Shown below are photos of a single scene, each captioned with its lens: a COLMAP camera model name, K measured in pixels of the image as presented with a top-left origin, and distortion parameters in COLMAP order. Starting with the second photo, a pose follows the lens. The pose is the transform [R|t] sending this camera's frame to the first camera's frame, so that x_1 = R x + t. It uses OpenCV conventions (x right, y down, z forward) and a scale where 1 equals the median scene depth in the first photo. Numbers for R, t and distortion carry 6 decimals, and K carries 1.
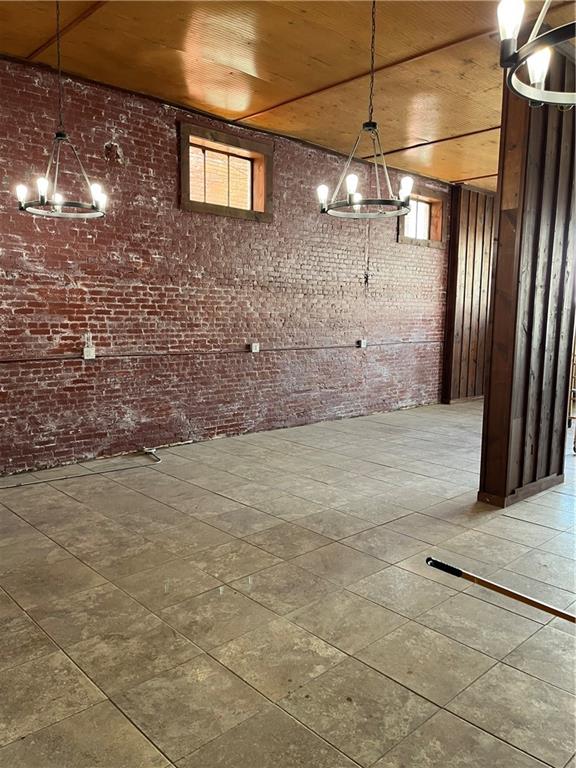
lens RADIAL K [[579.9, 0, 288.0], [0, 579.9, 384.0], [0, 0, 1]] dist [0.115335, -0.155025]
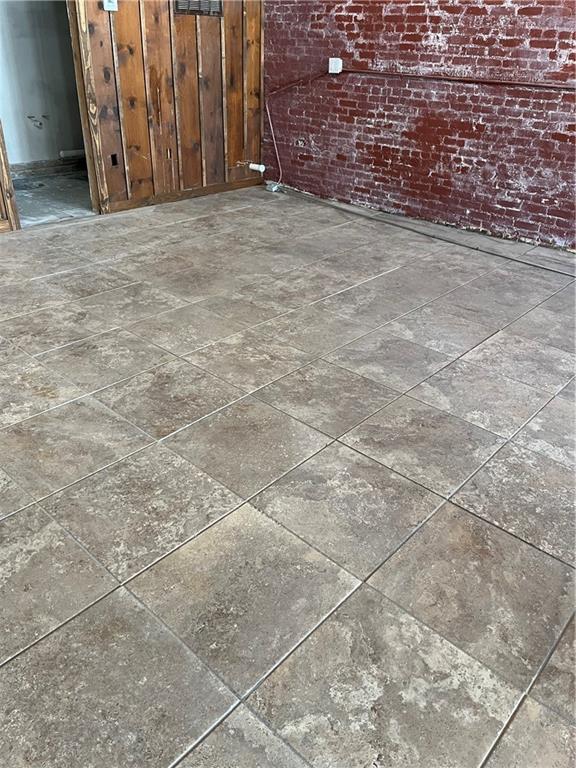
lens RADIAL K [[579.9, 0, 288.0], [0, 579.9, 384.0], [0, 0, 1]] dist [0.115335, -0.155025]
pose [[0.082667, 0.491272, -0.867074, 0.389340], [-0.155840, 0.865721, 0.475648, -0.023631], [0.984317, 0.095805, 0.148126, 0.637193]]
